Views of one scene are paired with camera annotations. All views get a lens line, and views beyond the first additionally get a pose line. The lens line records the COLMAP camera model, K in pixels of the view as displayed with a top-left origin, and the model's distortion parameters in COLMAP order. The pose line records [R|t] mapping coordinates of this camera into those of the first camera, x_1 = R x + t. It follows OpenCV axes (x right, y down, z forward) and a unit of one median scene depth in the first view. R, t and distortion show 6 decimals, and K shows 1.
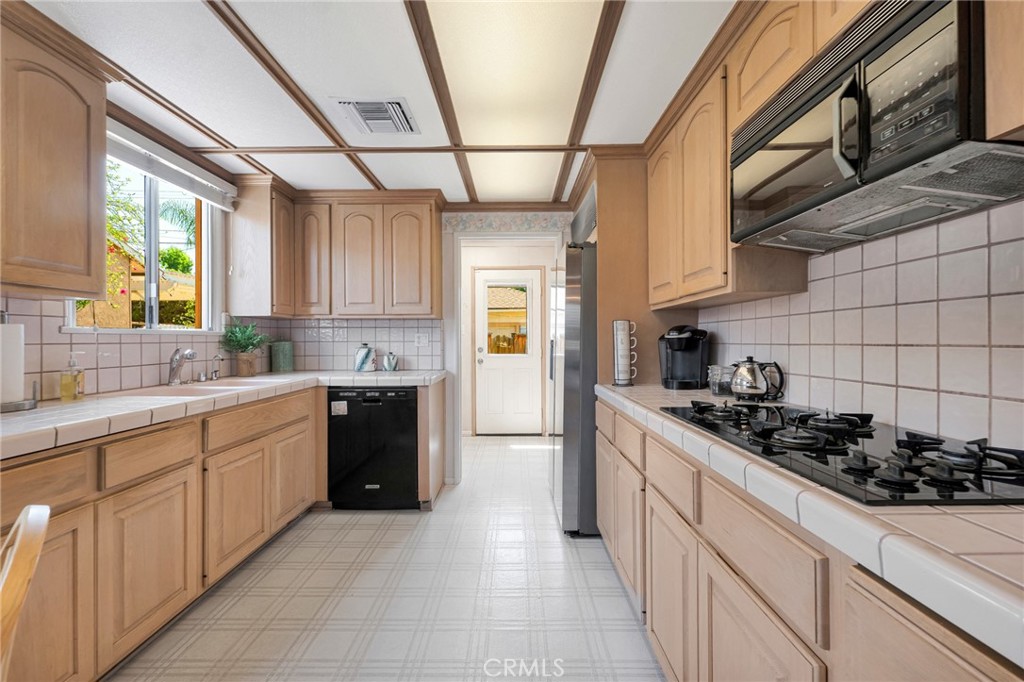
lens RADIAL K [[421.6, 0, 512.9], [0, 421.6, 341.1], [0, 0, 1]] dist [0.003043, -0.000084]
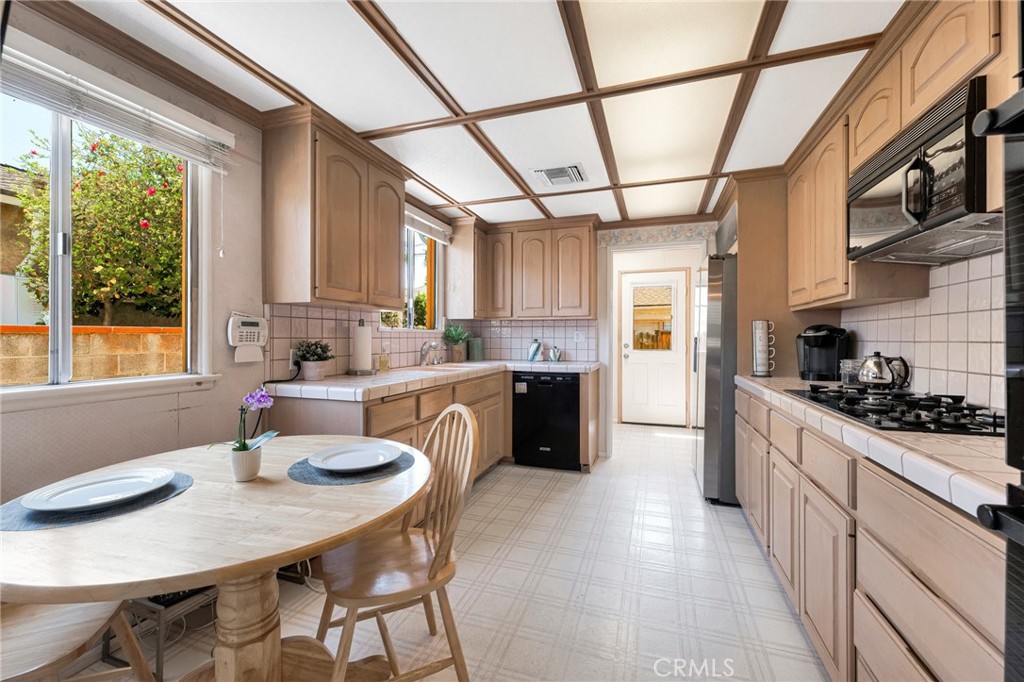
lens RADIAL K [[421.6, 0, 512.8], [0, 421.6, 338.5], [0, 0, 1]] dist [0.003043, -0.000084]
pose [[0.948095, 0.005868, -0.317934, -0.018790], [-0.005582, 0.999983, 0.001809, 0.002073], [0.317940, 0.000060, 0.948111, -0.327005]]
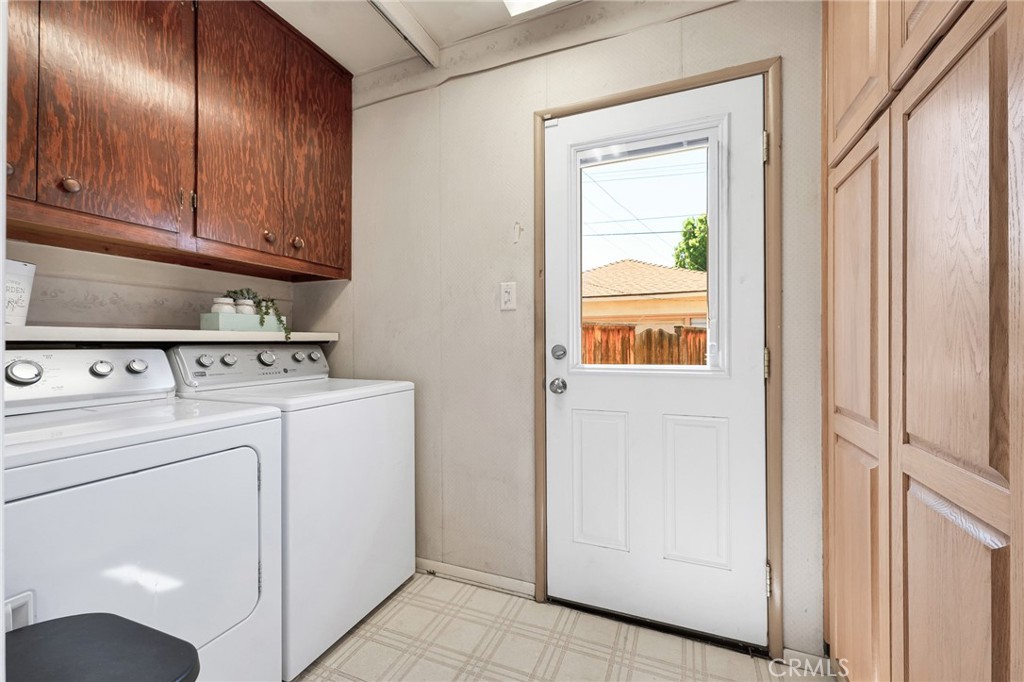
lens RADIAL K [[421.6, 0, 508.9], [0, 421.6, 342.5], [0, 0, 1]] dist [0.003043, -0.000084]
pose [[0.923020, 0.000829, -0.384751, 0.038179], [-0.004020, 0.999964, -0.007489, 0.034830], [0.384731, 0.008459, 0.922990, 1.527786]]
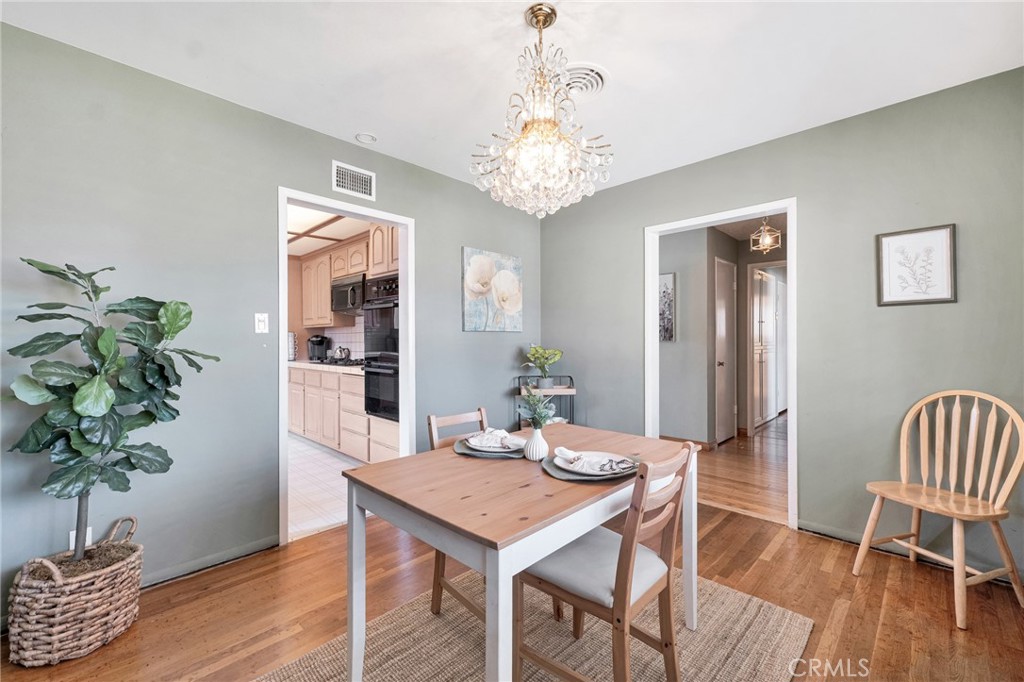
lens RADIAL K [[421.6, 0, 508.6], [0, 421.6, 341.7], [0, 0, 1]] dist [0.003043, -0.000084]
pose [[0.697108, -0.000338, 0.716967, -0.578819], [0.003629, 0.999989, -0.003056, 0.013248], [-0.716957, 0.004732, 0.697101, -1.495340]]
